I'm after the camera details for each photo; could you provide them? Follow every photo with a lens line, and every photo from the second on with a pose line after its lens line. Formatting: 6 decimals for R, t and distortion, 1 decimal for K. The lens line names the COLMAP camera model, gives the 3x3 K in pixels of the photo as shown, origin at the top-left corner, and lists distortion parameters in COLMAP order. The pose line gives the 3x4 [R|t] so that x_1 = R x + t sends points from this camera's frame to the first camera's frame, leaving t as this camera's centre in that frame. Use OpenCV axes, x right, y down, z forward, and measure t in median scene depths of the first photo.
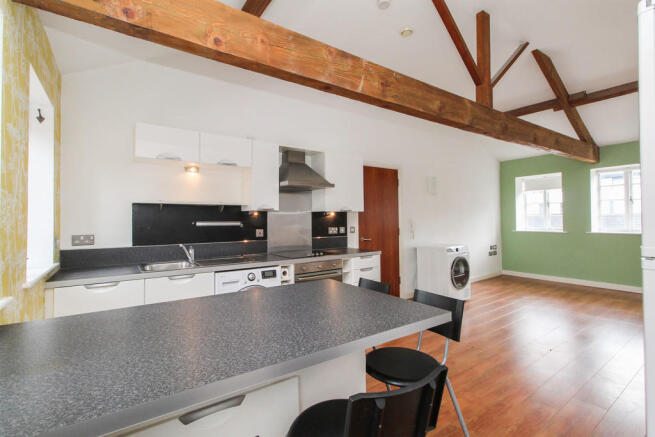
lens RADIAL K [[293.4, 0, 330.7], [0, 293.4, 220.2], [0, 0, 1]] dist [0.017995, -0.000103]
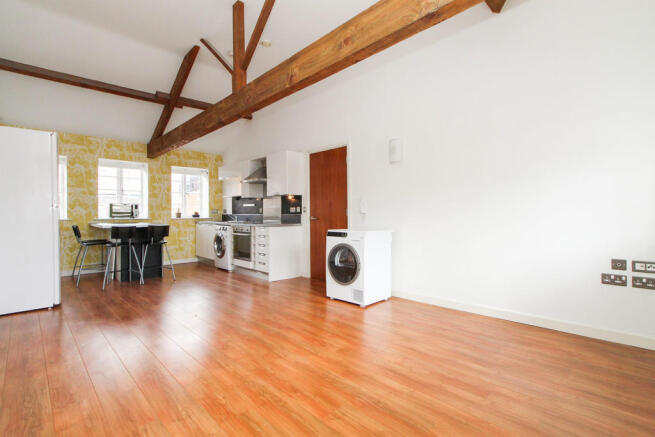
lens RADIAL K [[305.5, 0, 326.2], [0, 305.5, 214.3], [0, 0, 1]] dist [0.014818, -0.000264]
pose [[0.168147, 0.016279, -0.985628, 1.718009], [0.007276, 0.999816, 0.017755, 0.040087], [0.985735, -0.010157, 0.167997, 1.124308]]
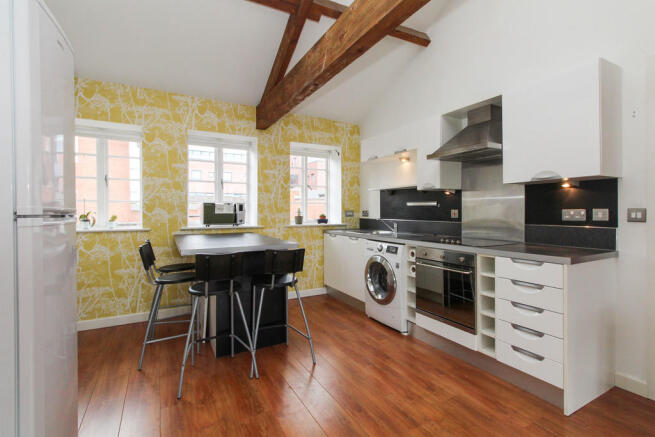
lens RADIAL K [[305.5, 0, 326.2], [0, 305.5, 213.5], [0, 0, 1]] dist [0.014818, -0.000264]
pose [[-0.102558, 0.023512, -0.994449, 0.778470], [0.010595, 0.999690, 0.022543, 0.018232], [0.994671, -0.008224, -0.102775, 0.730152]]
